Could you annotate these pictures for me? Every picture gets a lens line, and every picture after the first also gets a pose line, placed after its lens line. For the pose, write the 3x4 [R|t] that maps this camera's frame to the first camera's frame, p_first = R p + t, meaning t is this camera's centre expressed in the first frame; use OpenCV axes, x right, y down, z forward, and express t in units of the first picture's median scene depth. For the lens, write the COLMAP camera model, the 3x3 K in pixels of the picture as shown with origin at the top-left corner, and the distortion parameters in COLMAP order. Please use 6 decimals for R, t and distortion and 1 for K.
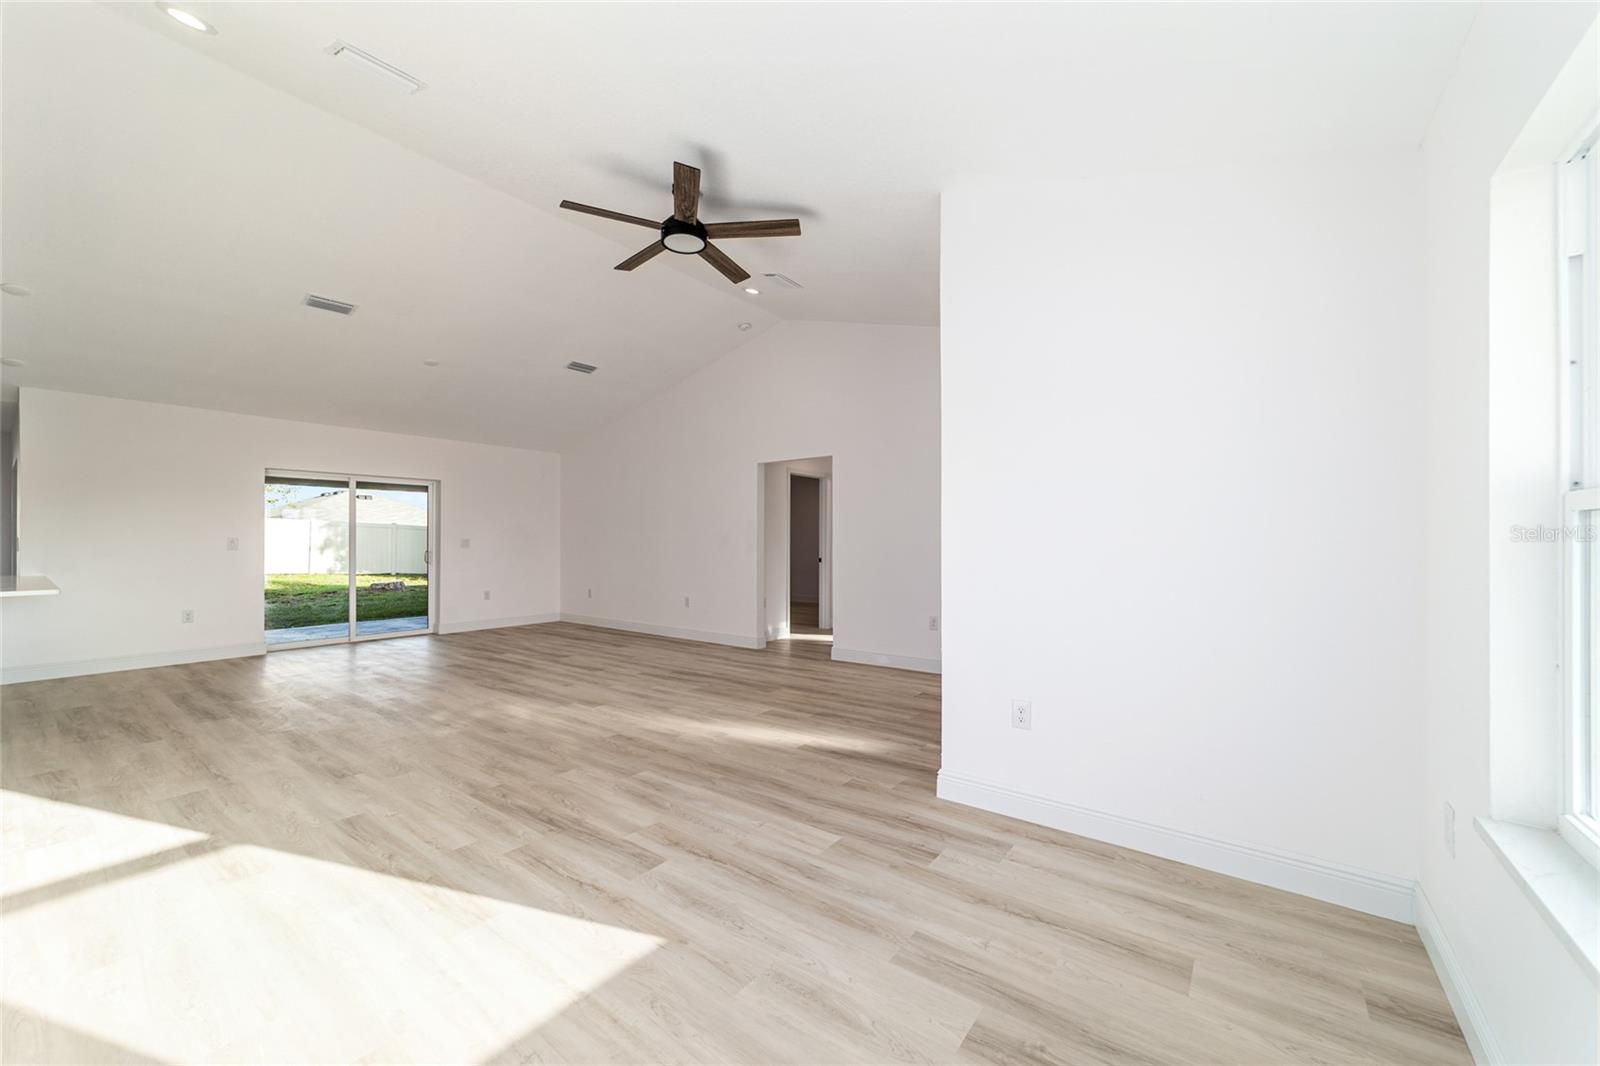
lens RADIAL K [[610.7, 0, 785.0], [0, 610.7, 534.5], [0, 0, 1]] dist [-0.010899, 0.000060]
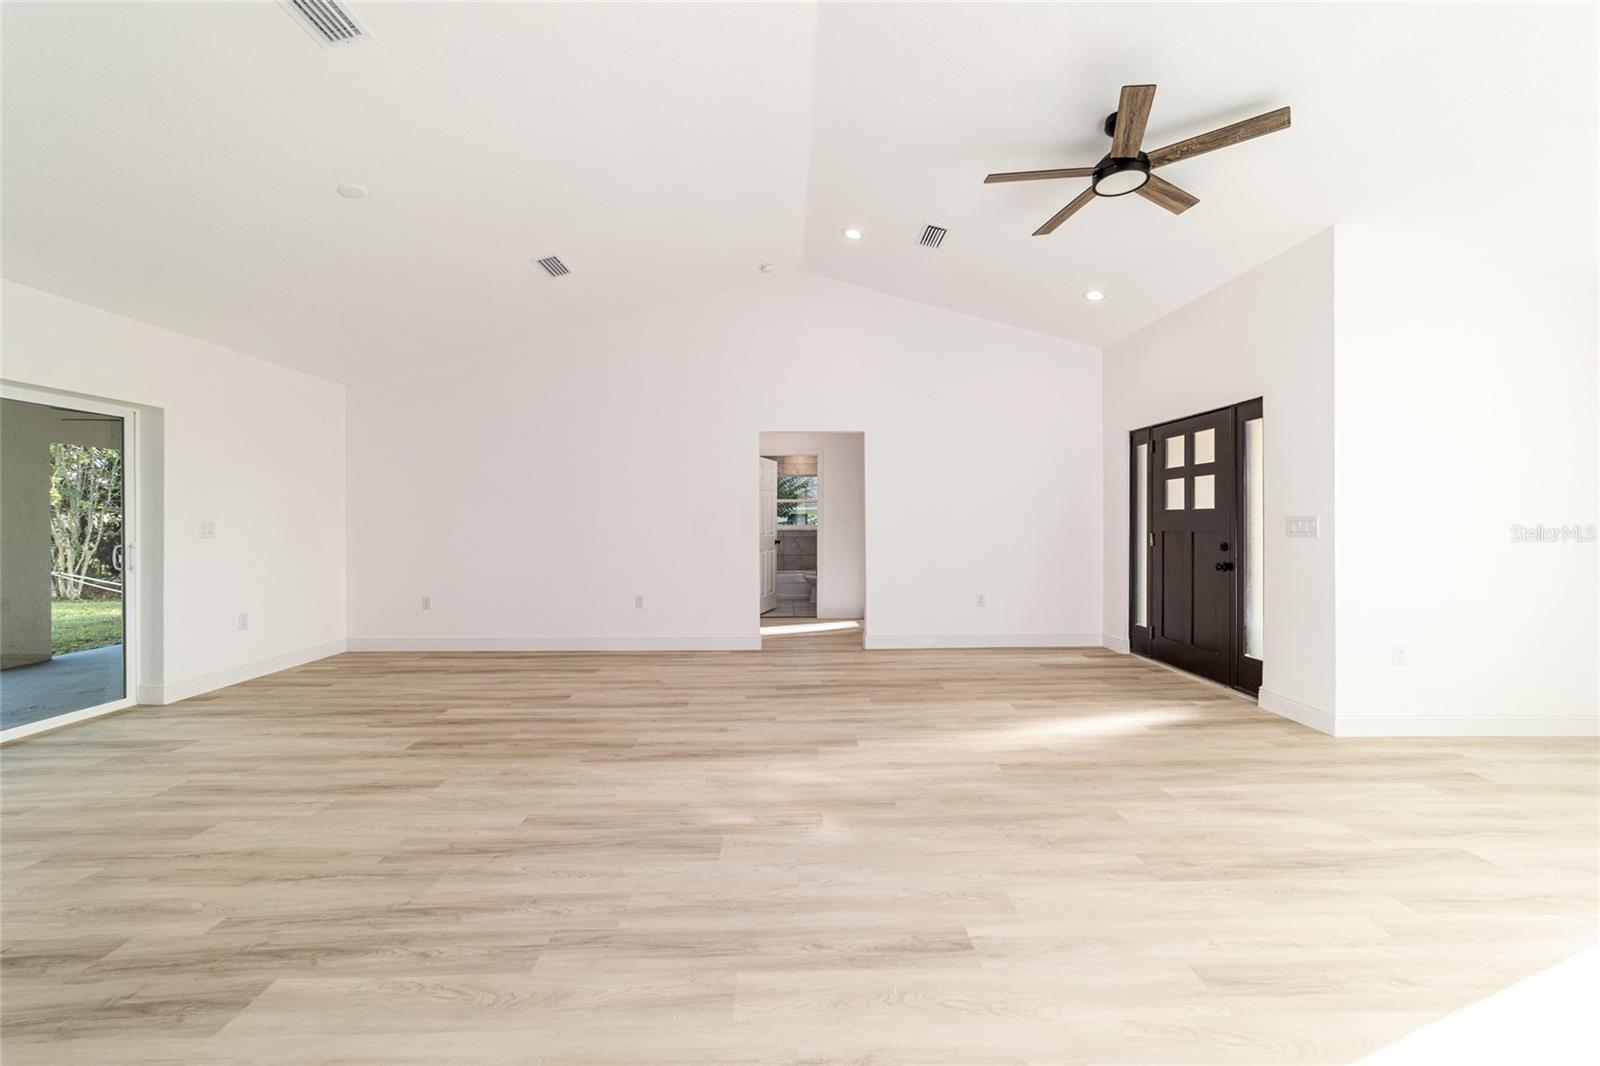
lens RADIAL K [[612.8, 0, 798.1], [0, 612.8, 526.1], [0, 0, 1]] dist [-0.015043, 0.008783]
pose [[0.783292, -0.005561, 0.621630, -1.066662], [-0.003566, 0.999903, 0.013439, 0.004739], [-0.621644, -0.012743, 0.783196, 0.587748]]
